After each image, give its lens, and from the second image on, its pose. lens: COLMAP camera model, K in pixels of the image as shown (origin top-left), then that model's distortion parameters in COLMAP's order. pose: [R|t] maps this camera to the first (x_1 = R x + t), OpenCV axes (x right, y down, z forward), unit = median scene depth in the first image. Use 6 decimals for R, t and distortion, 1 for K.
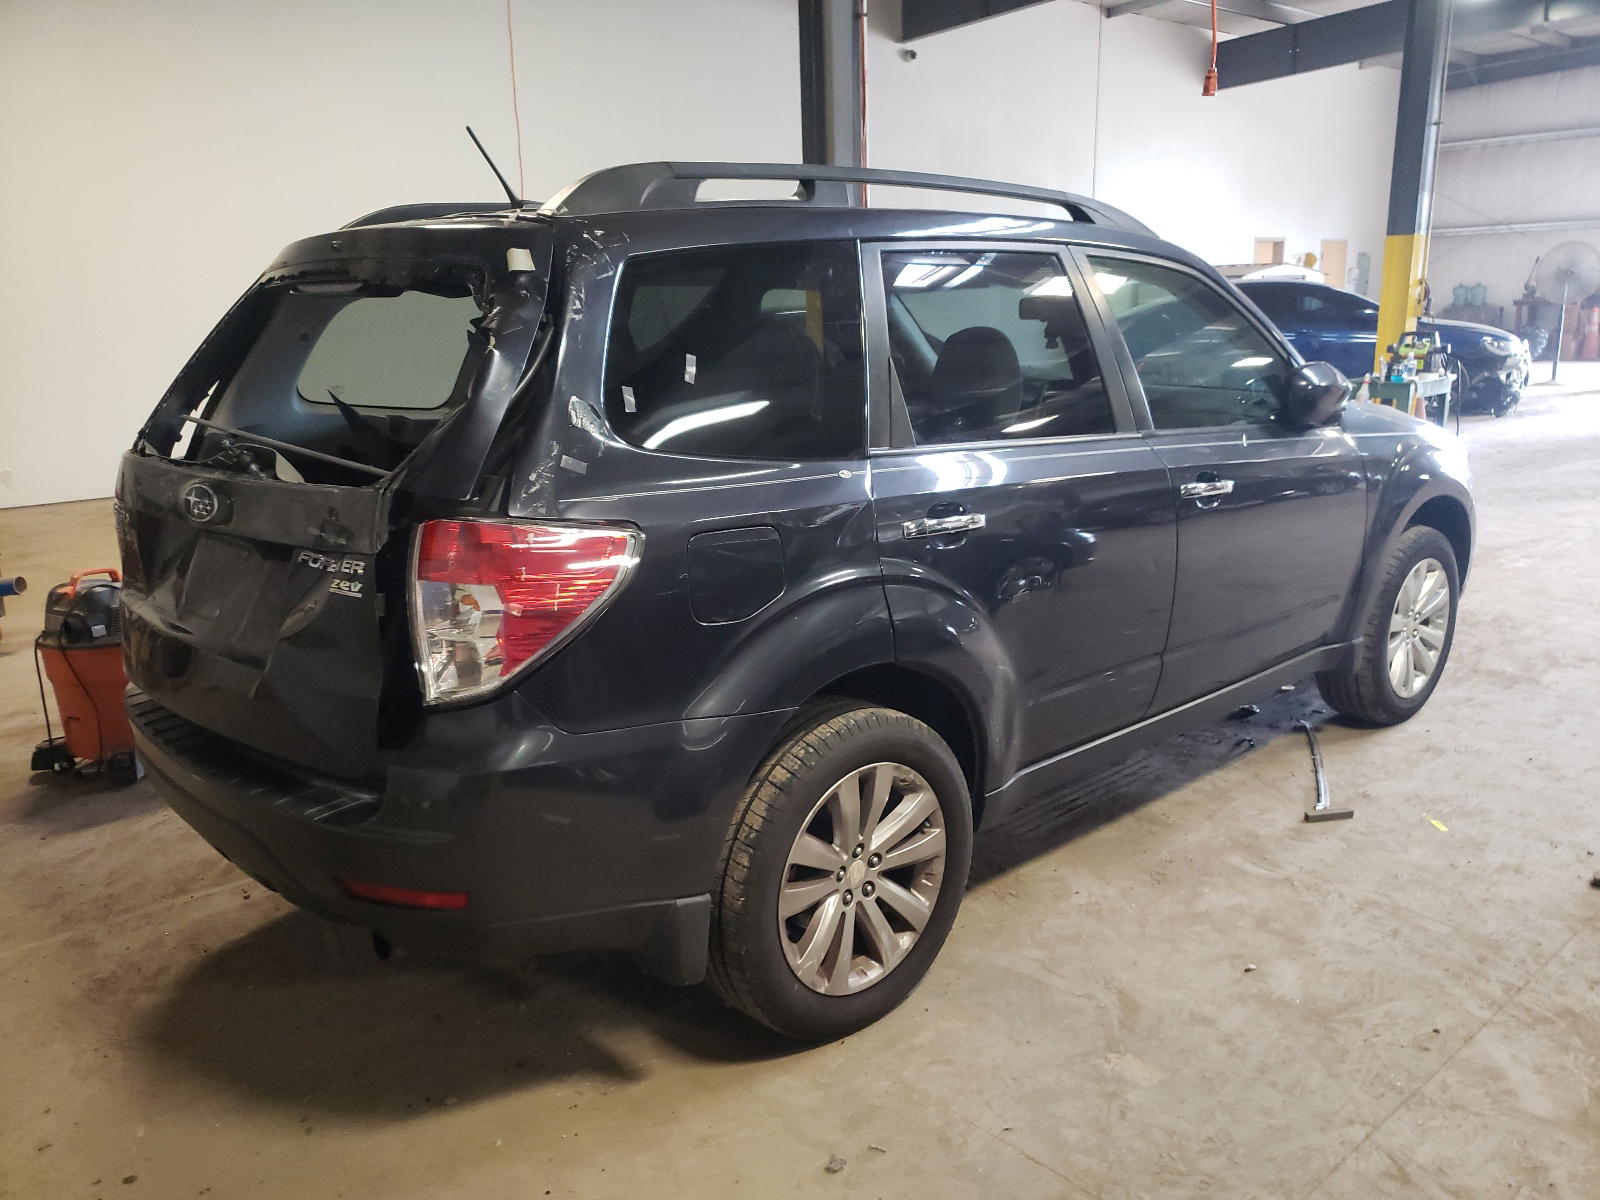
lens RADIAL K [[1238.9, 0, 800.0], [0, 1238.9, 600.0], [0, 0, 1]] dist [0.003381, 0.011729]
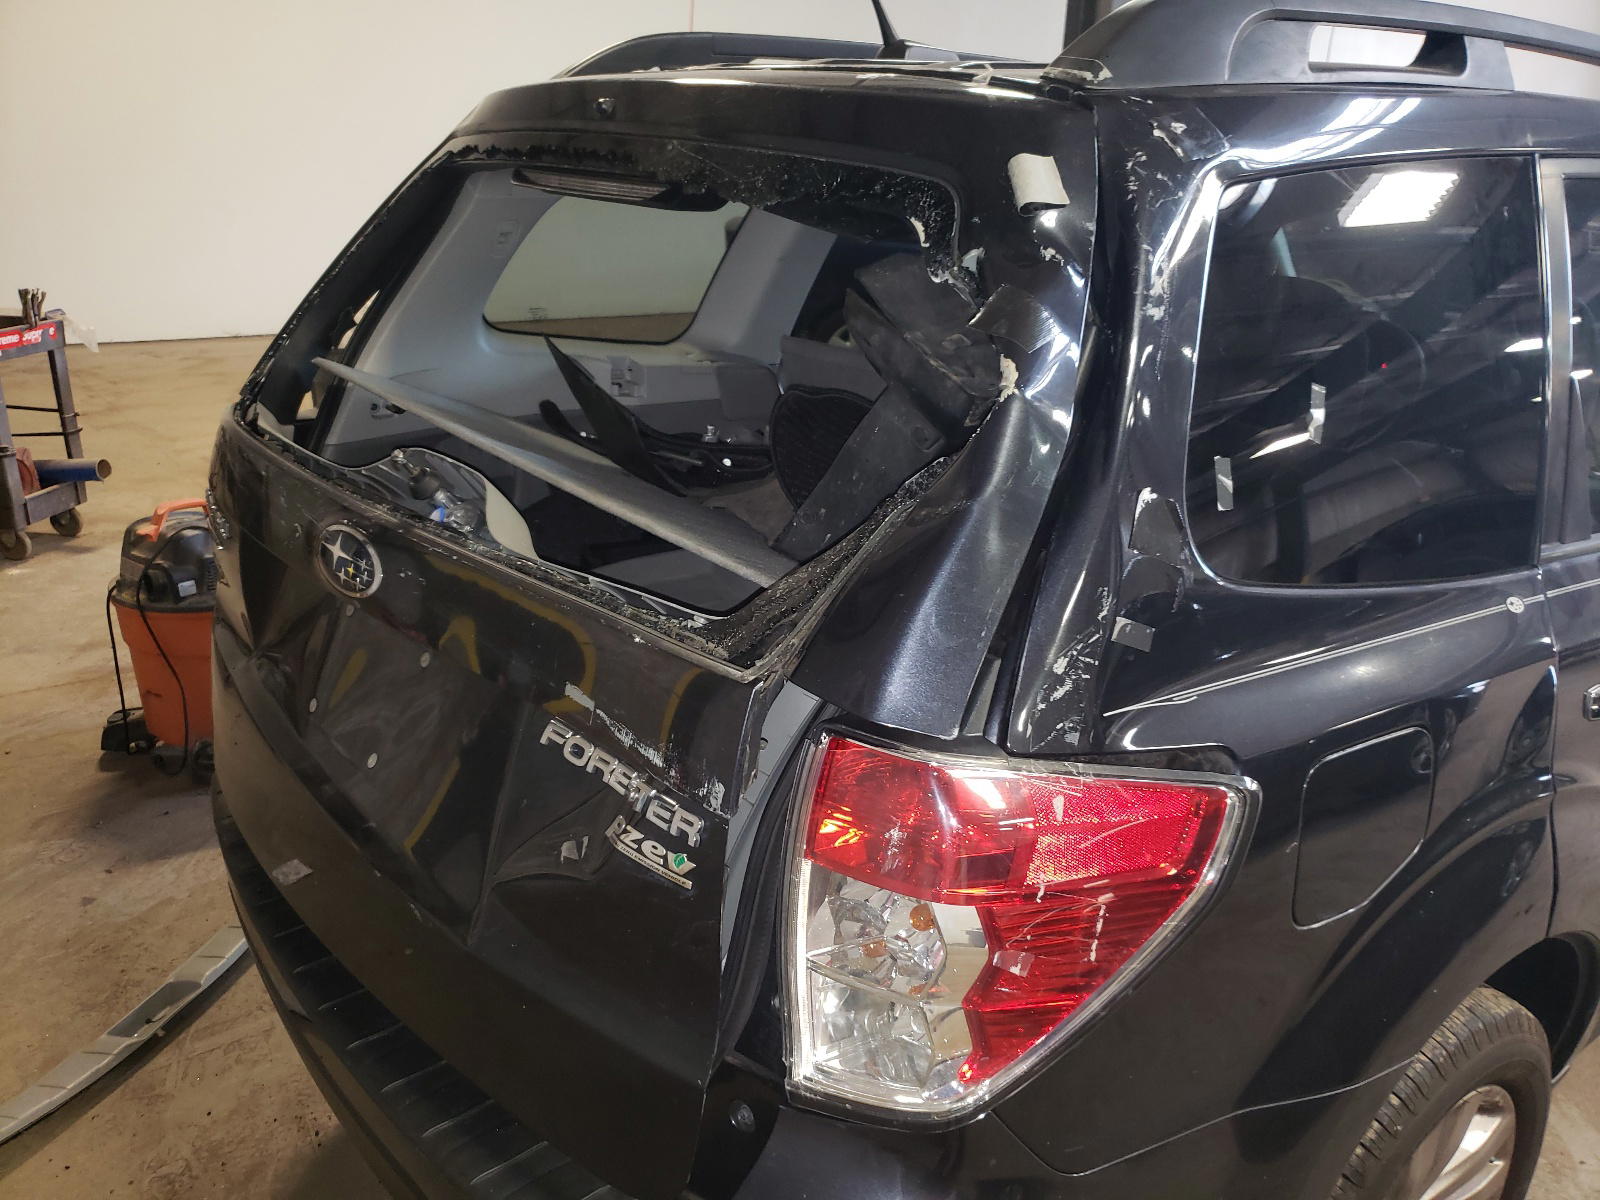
lens RADIAL K [[1238.9, 0, 800.0], [0, 1238.9, 600.0], [0, 0, 1]] dist [0.003381, 0.011729]
pose [[0.994466, 0.088369, -0.056812, -0.158015], [-0.081586, 0.990321, 0.112287, -0.092060], [0.066185, -0.107031, 0.992050, 0.289148]]
